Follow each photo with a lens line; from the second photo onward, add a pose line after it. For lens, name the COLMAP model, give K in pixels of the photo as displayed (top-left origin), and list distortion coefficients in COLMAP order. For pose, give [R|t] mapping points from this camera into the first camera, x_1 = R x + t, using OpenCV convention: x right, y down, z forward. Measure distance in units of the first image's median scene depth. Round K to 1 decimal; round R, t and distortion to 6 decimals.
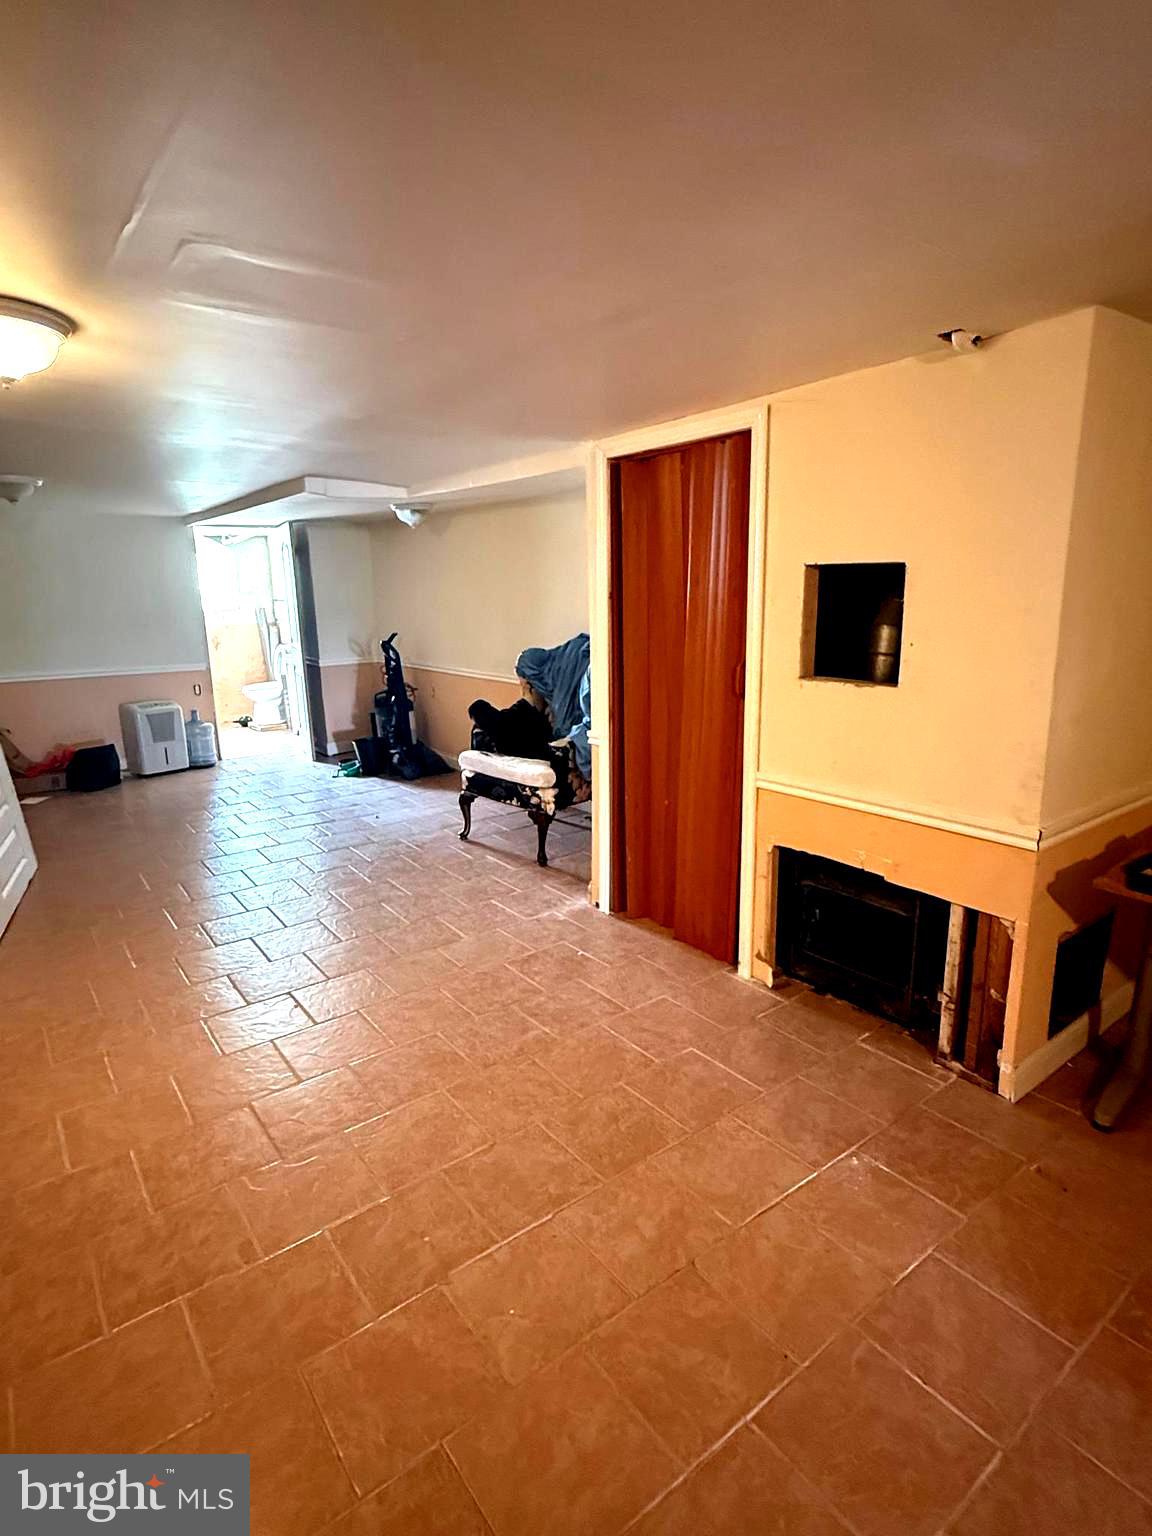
lens RADIAL K [[800.2, 0, 576.0], [0, 800.2, 768.0], [0, 0, 1]] dist [0.002053, 0.000521]
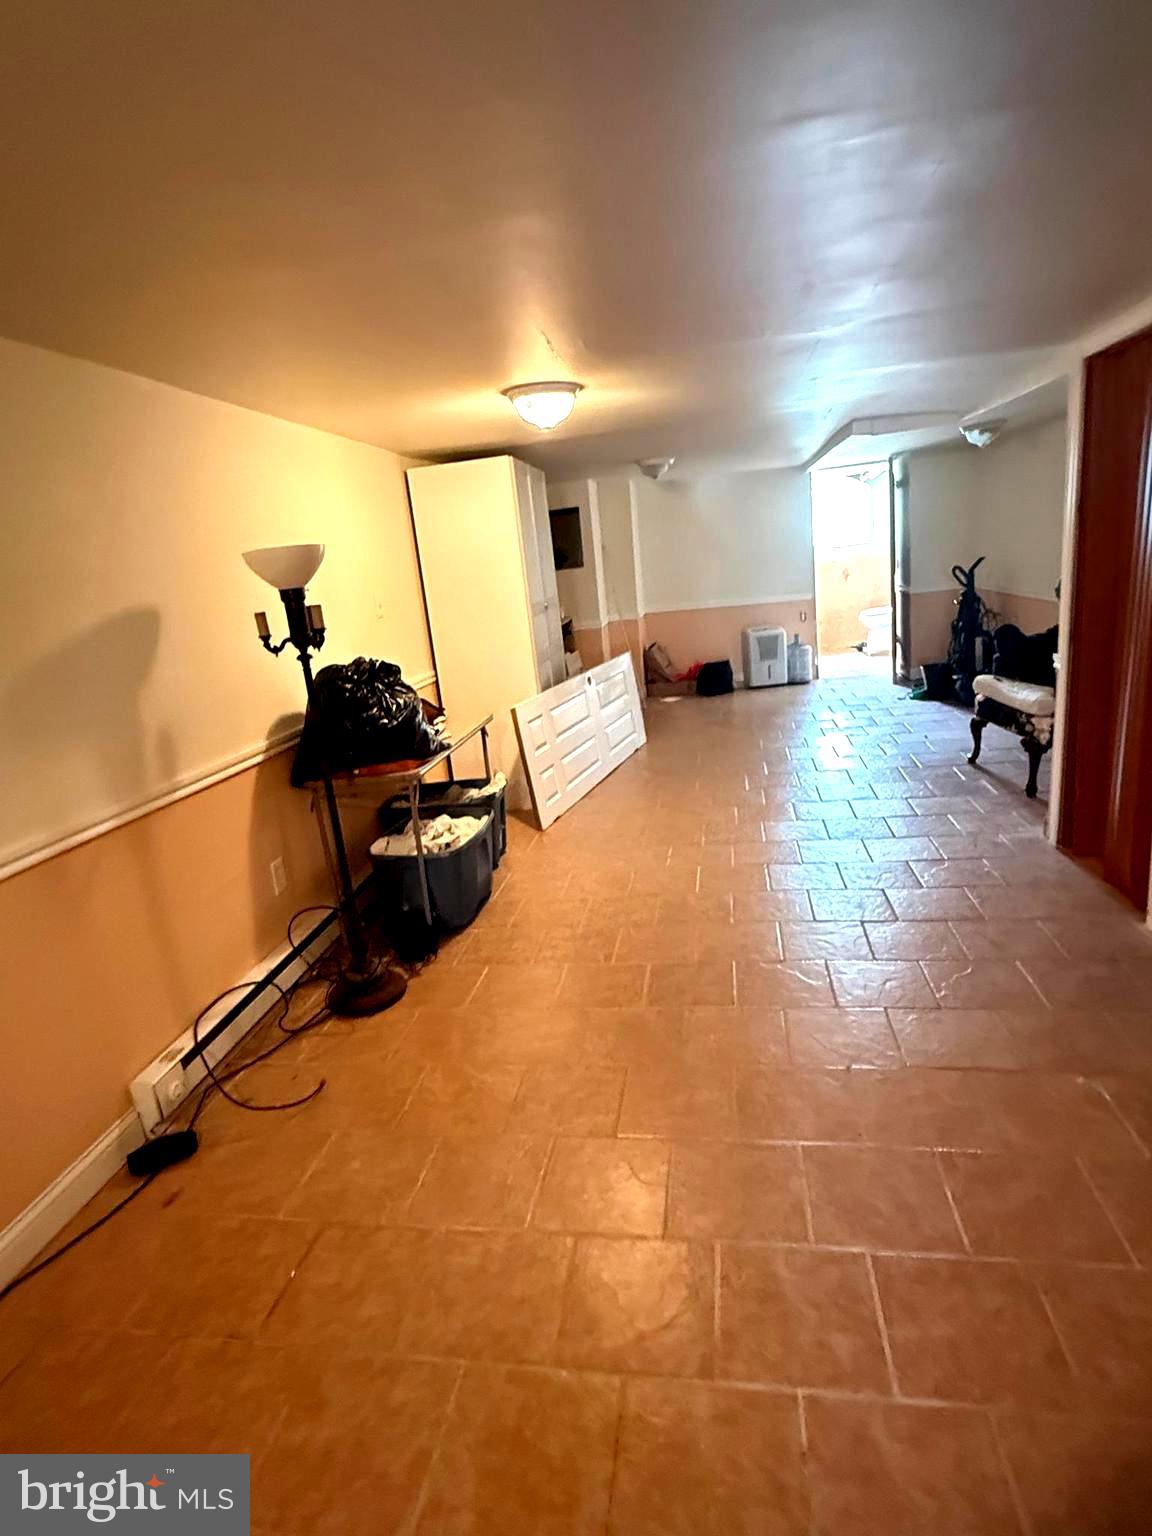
lens RADIAL K [[800.2, 0, 576.0], [0, 800.2, 768.0], [0, 0, 1]] dist [0.002053, 0.000521]
pose [[0.679979, 0.132772, -0.721111, 0.223798], [-0.071355, 0.990783, 0.115140, 0.012779], [0.729752, -0.026838, 0.683185, -0.050816]]
